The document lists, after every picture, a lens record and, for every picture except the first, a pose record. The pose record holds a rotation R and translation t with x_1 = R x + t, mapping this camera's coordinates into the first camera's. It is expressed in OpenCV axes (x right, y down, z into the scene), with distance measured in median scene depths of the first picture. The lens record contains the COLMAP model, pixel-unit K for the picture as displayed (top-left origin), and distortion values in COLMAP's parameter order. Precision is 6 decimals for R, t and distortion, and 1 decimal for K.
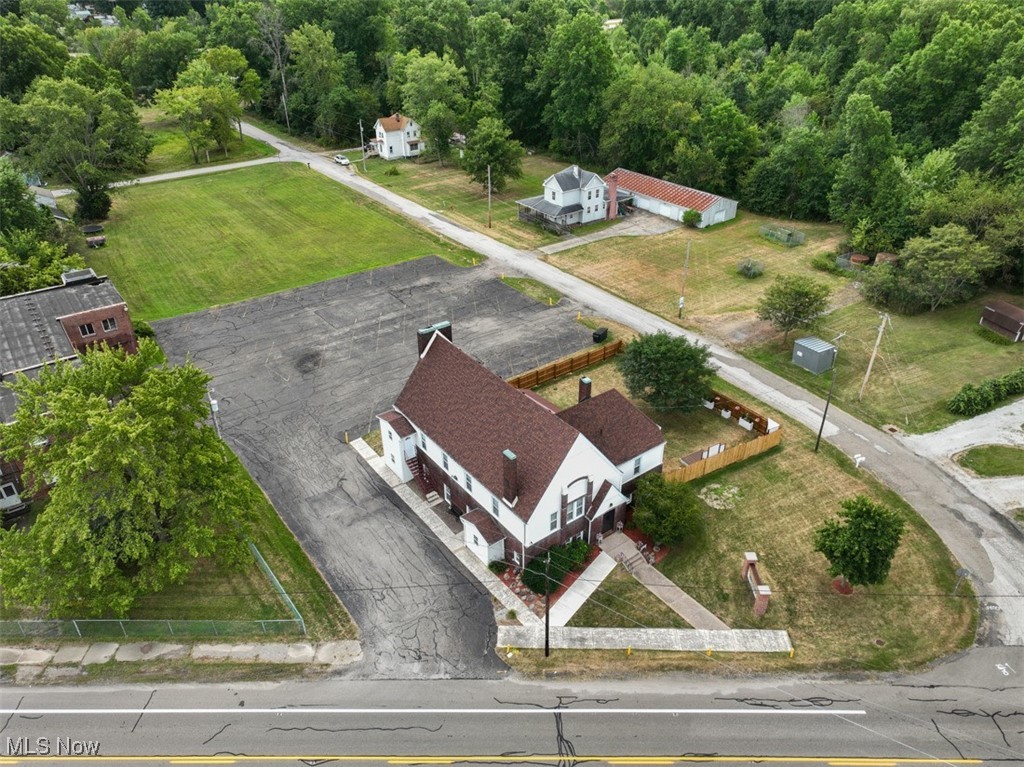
lens RADIAL K [[719.3, 0, 516.9], [0, 719.3, 382.7], [0, 0, 1]] dist [0.005870, 0.008468]
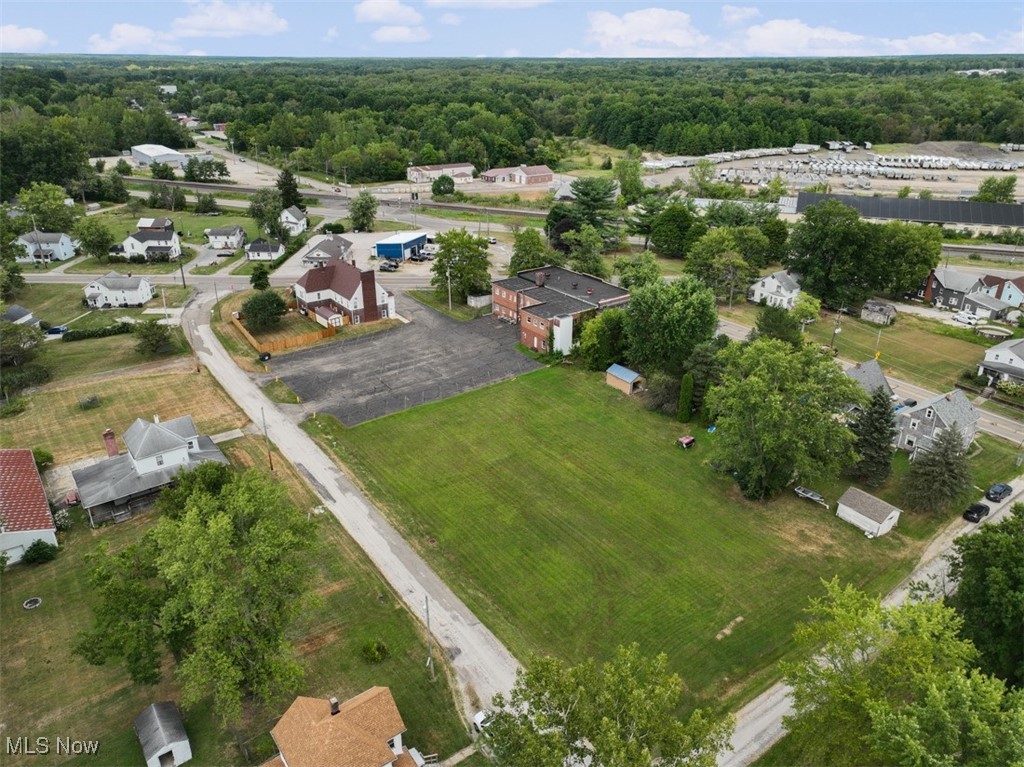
lens RADIAL K [[722.3, 0, 516.7], [0, 722.3, 383.3], [0, 0, 1]] dist [0.004310, 0.010023]
pose [[-0.999932, -0.002029, 0.011488, -0.566959], [0.008329, 0.565336, 0.824818, -1.642516], [-0.008168, 0.824858, -0.565281, 2.325755]]
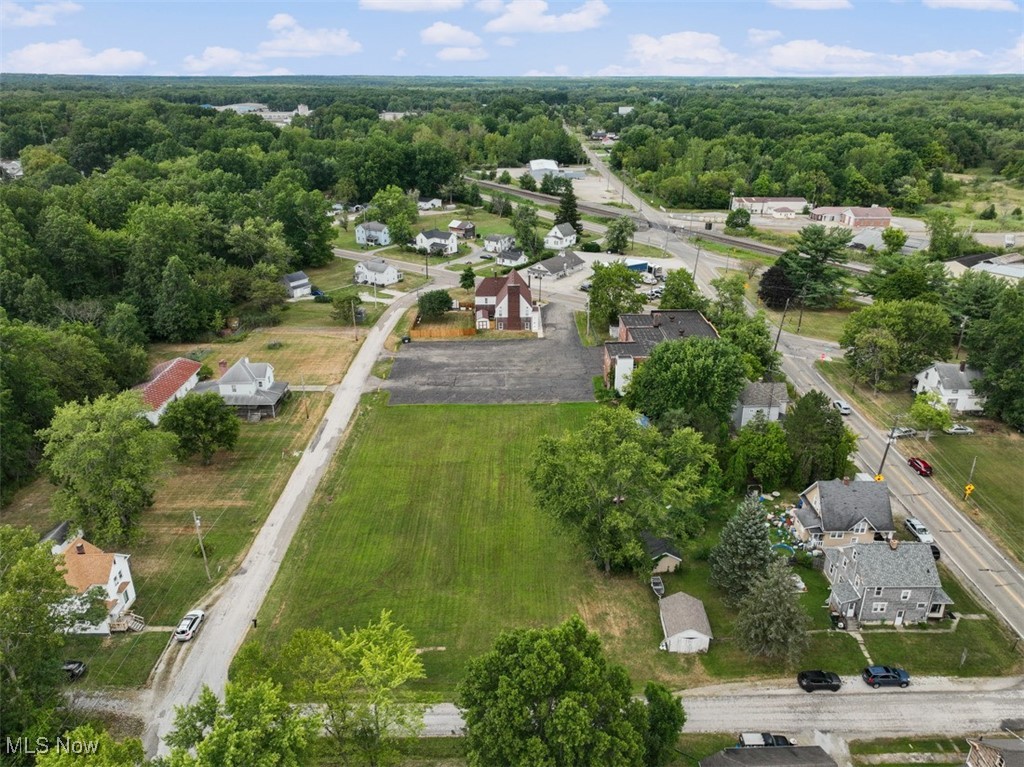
lens RADIAL K [[722.3, 0, 516.7], [0, 722.3, 383.3], [0, 0, 1]] dist [0.004310, 0.010023]
pose [[-0.804316, -0.225354, 0.549811, -1.508356], [0.314146, 0.624134, 0.715380, -1.585284], [-0.504370, 0.748112, -0.431207, 2.122889]]
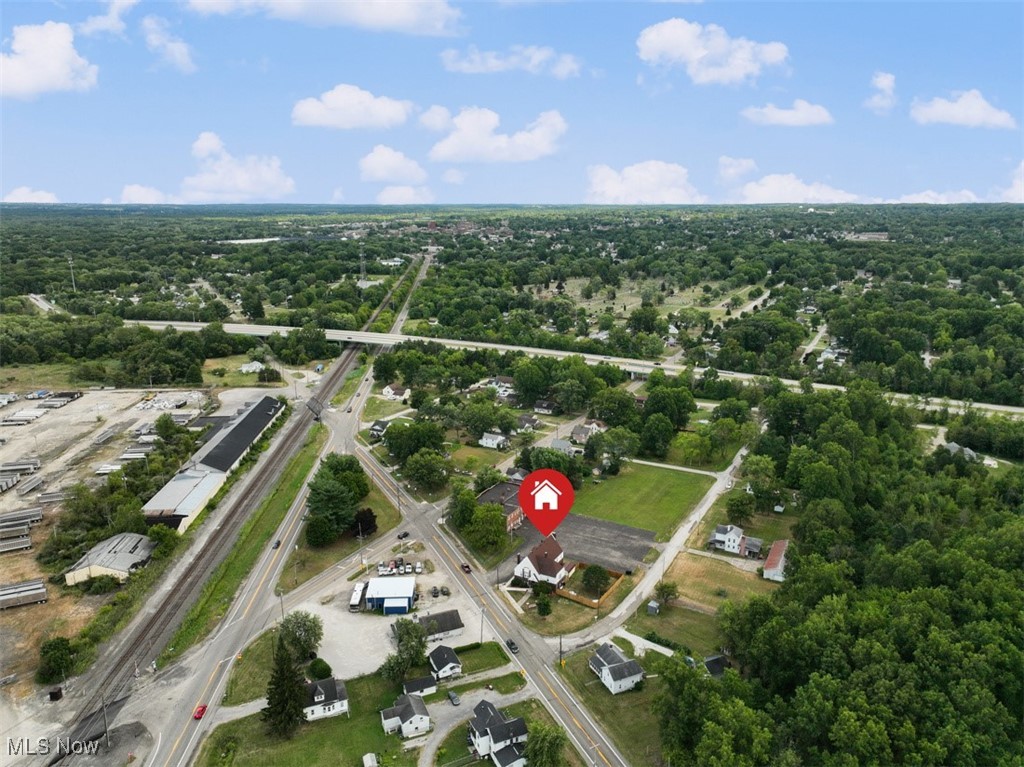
lens RADIAL K [[722.3, 0, 516.7], [0, 722.3, 383.3], [0, 0, 1]] dist [0.004310, 0.010023]
pose [[0.420842, 0.222433, -0.879441, 2.694153], [-0.470277, 0.882517, -0.001832, -0.605374], [0.775714, 0.414352, 0.476005, -1.216557]]
